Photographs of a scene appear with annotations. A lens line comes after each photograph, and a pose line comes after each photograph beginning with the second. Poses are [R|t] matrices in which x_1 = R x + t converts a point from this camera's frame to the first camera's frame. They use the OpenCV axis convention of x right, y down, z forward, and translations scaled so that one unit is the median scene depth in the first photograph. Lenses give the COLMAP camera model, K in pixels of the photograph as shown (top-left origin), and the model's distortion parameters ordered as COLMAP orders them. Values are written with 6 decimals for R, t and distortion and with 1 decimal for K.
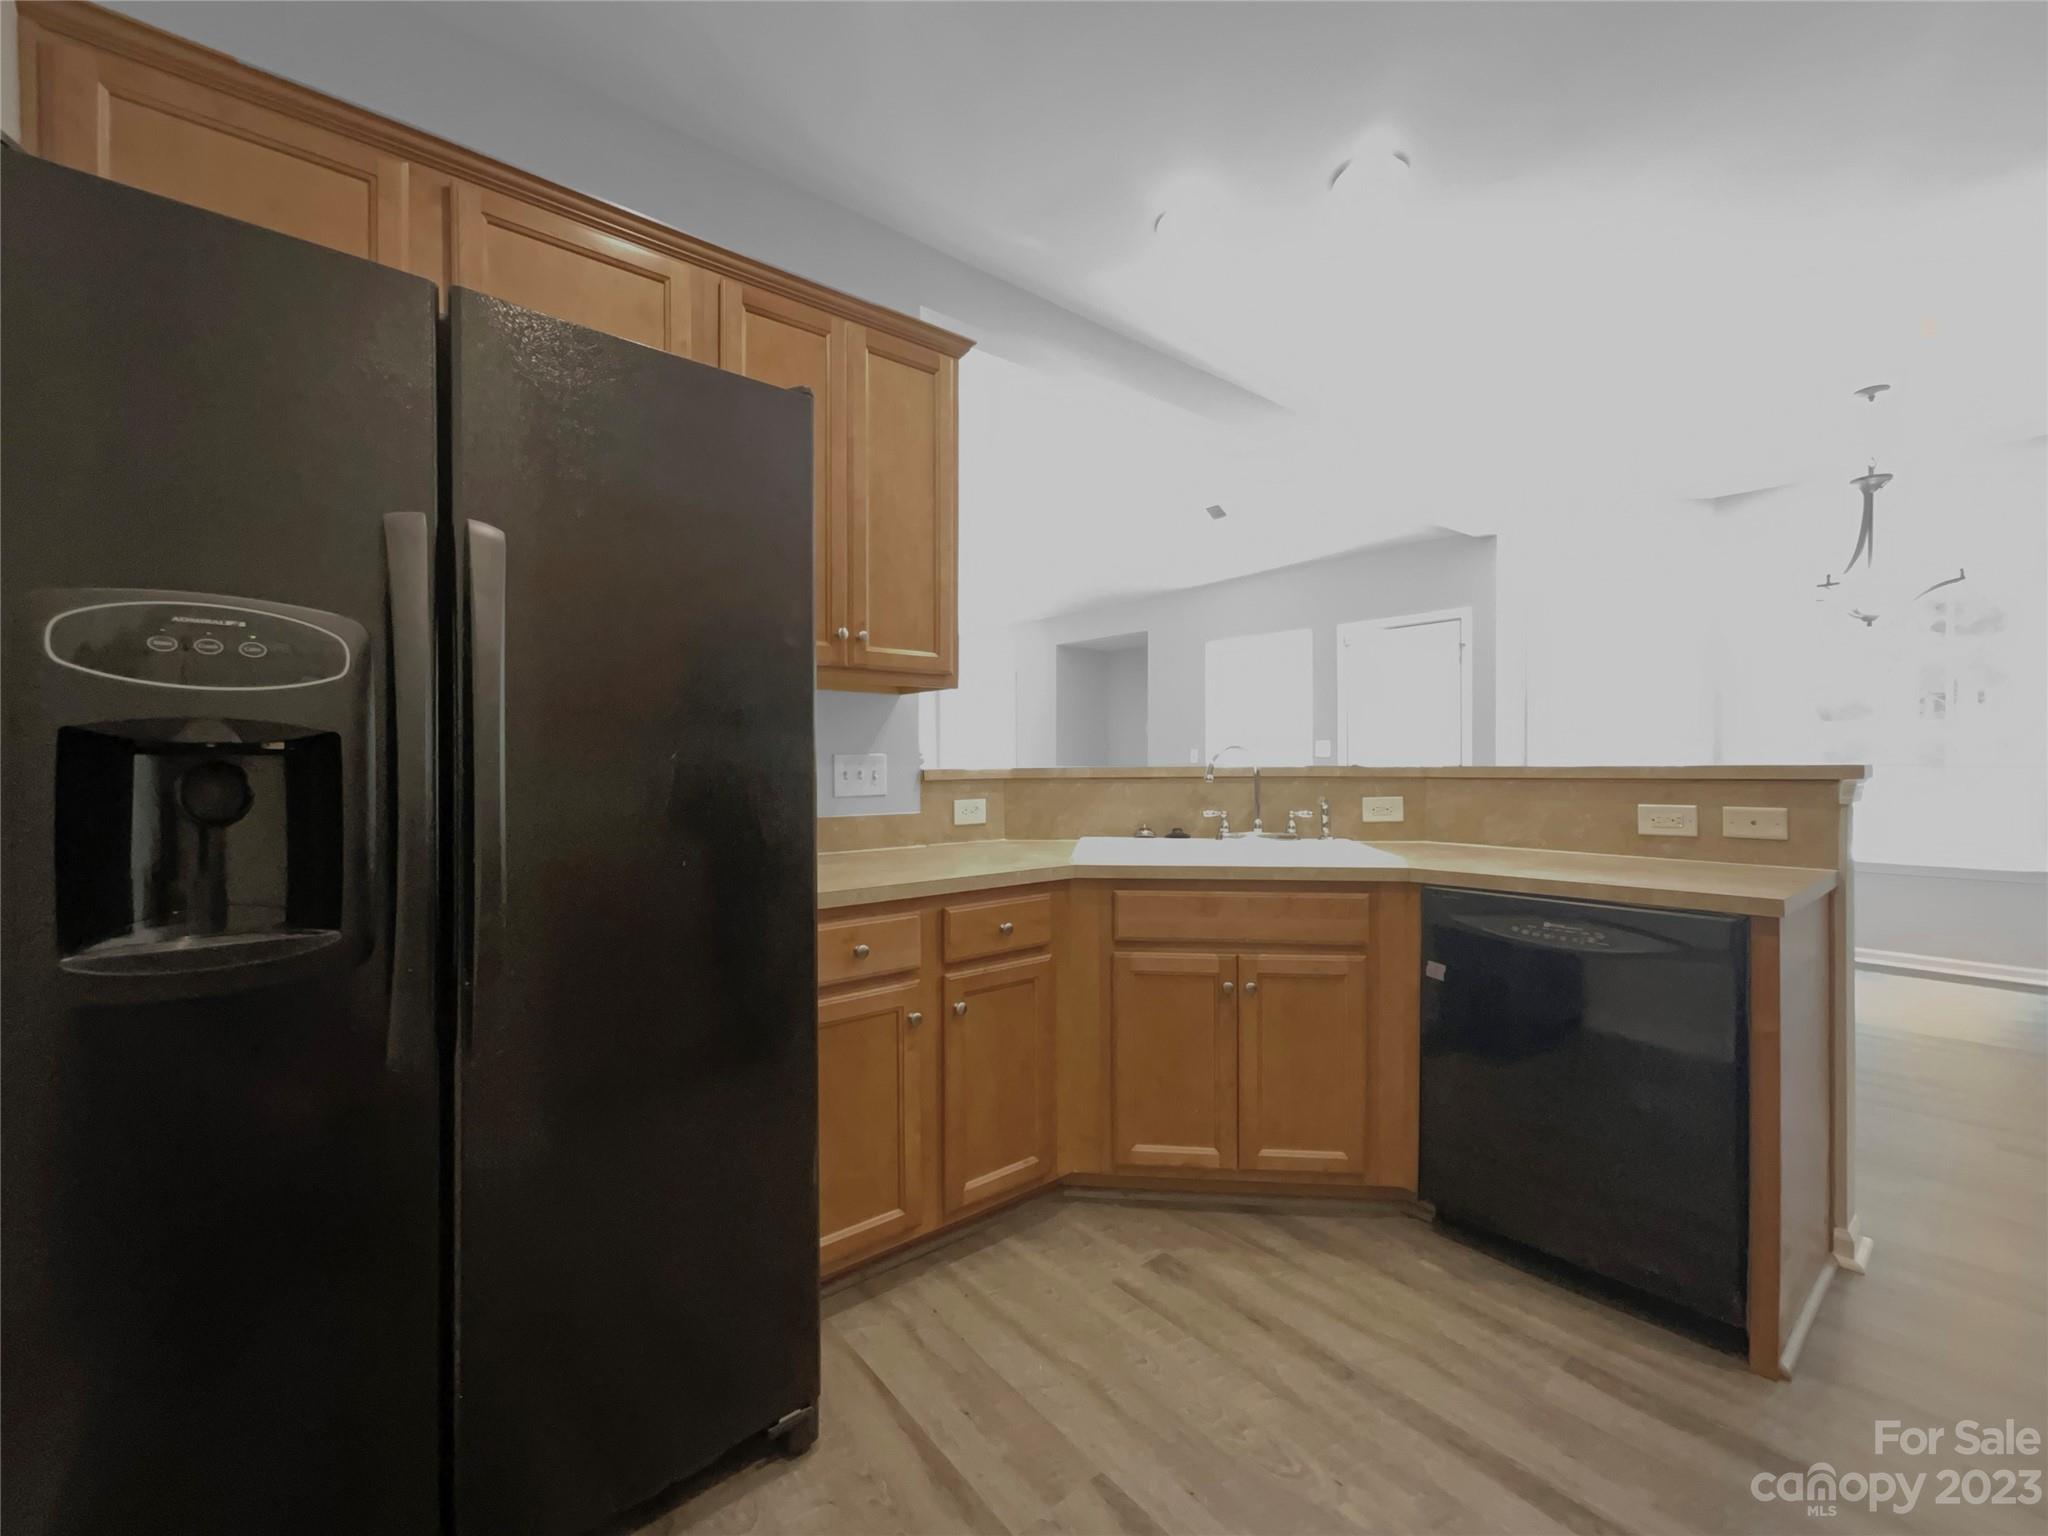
lens RADIAL K [[824.7, 0, 1020.6], [0, 824.7, 762.8], [0, 0, 1]] dist [0.002930, -0.000657]
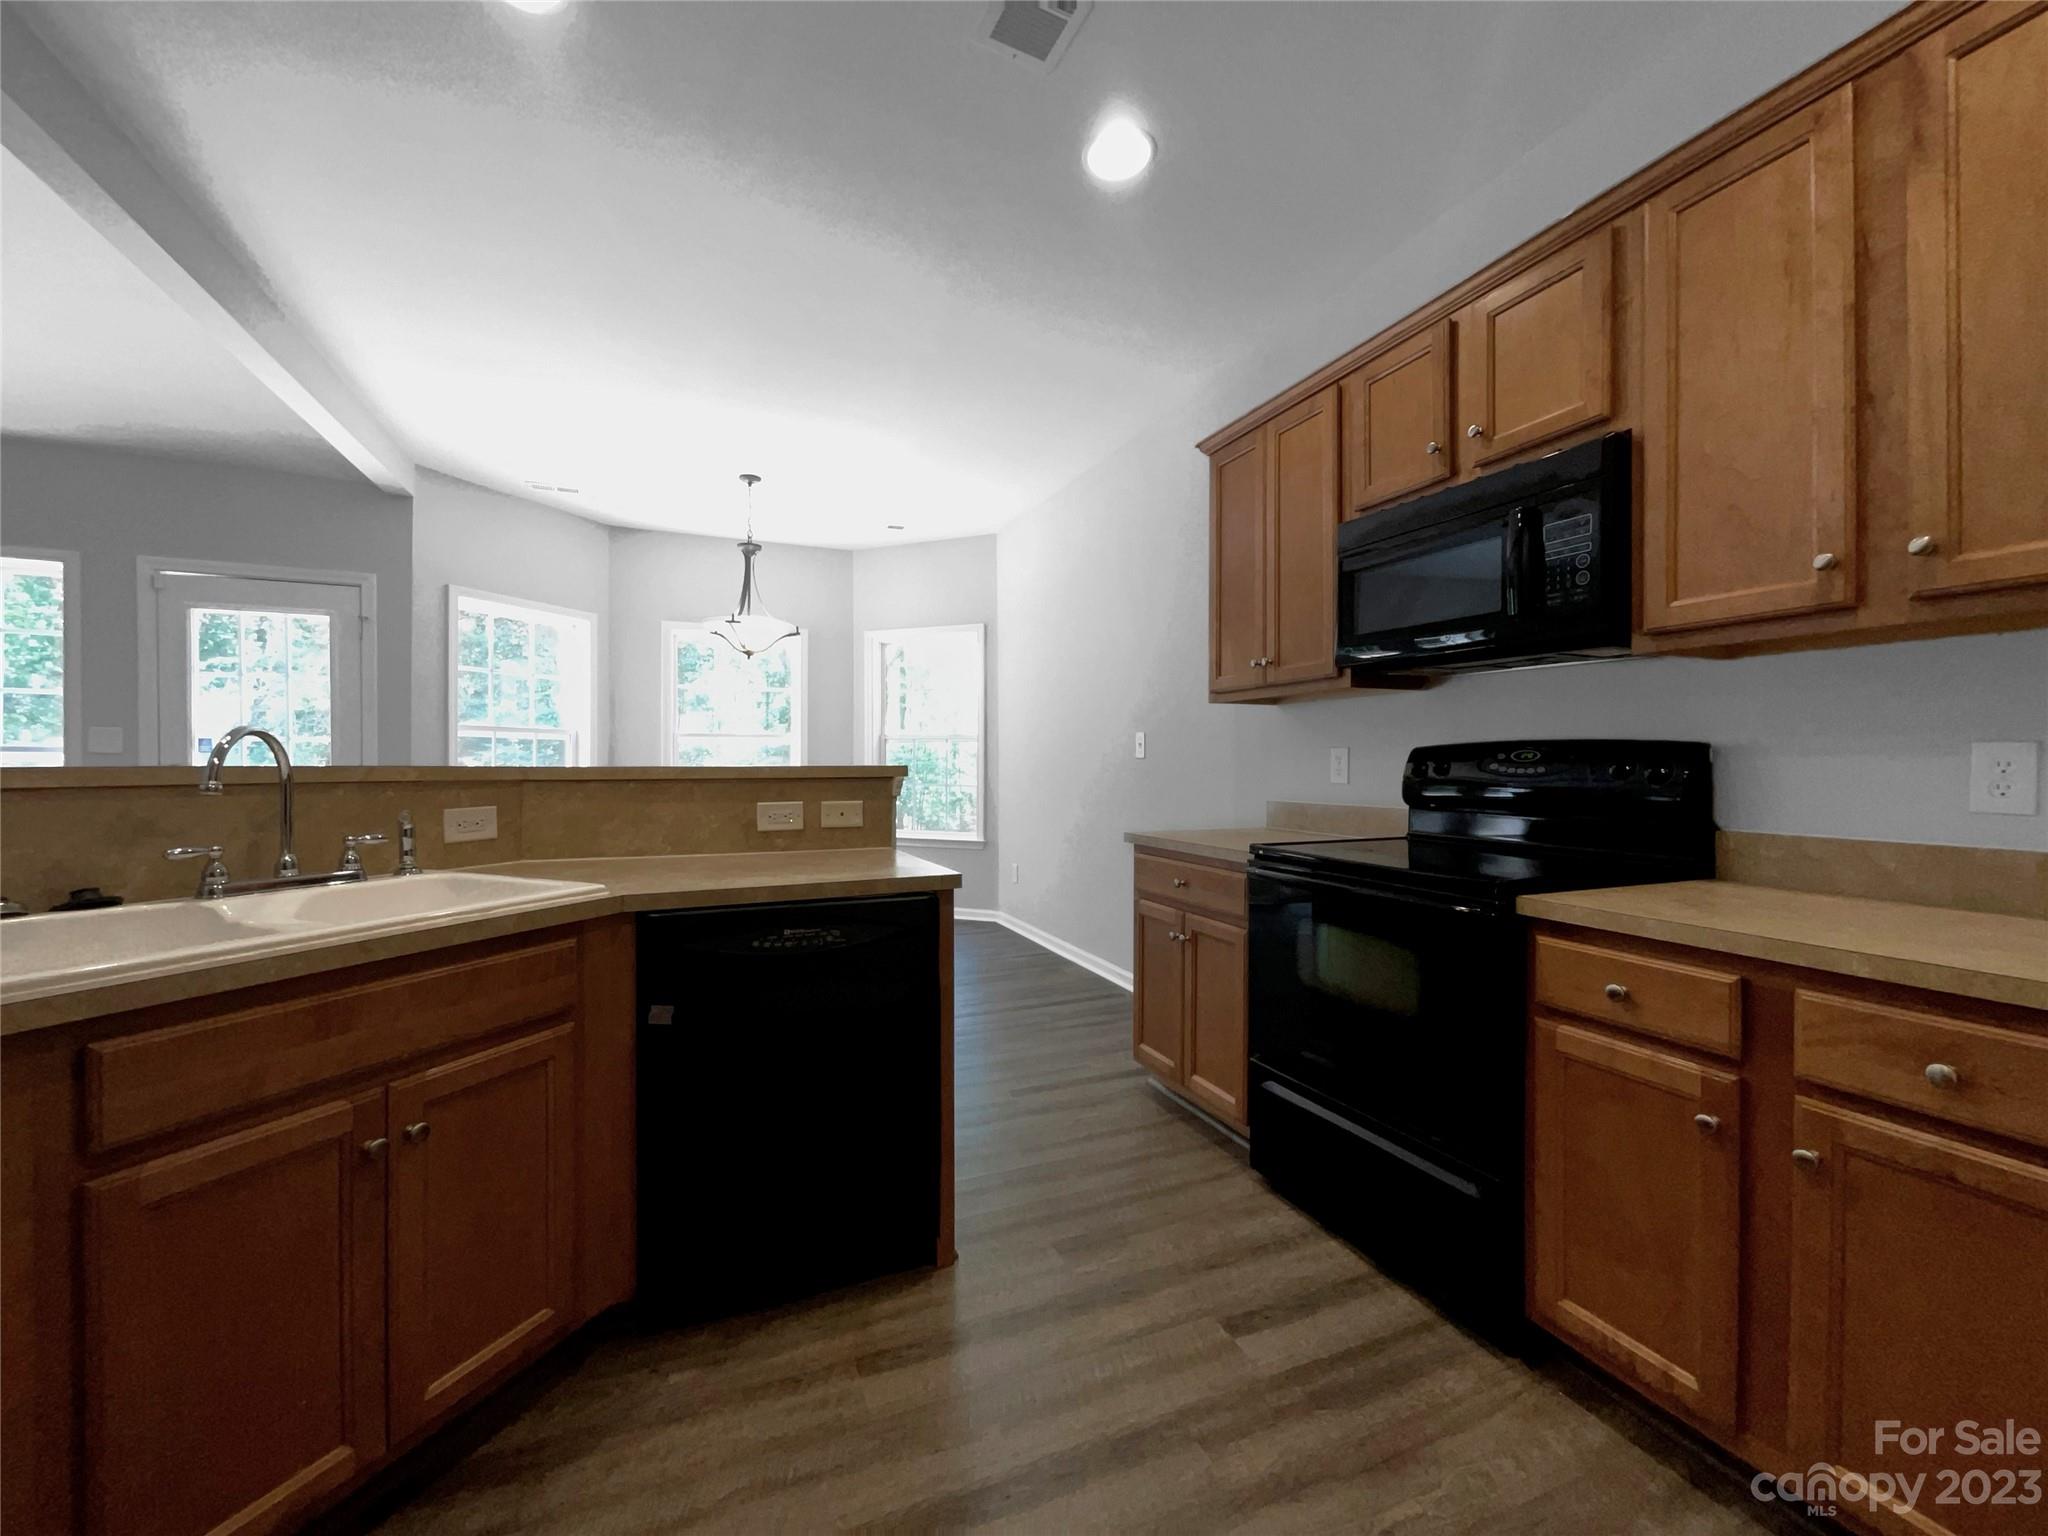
lens RADIAL K [[824.7, 0, 1020.1], [0, 824.7, 770.8], [0, 0, 1]] dist [0.002930, -0.000657]
pose [[0.281352, -0.002755, 0.959601, -0.173254], [-0.005143, 0.999977, 0.004378, 0.003187], [-0.959591, -0.006167, 0.281331, 0.402745]]
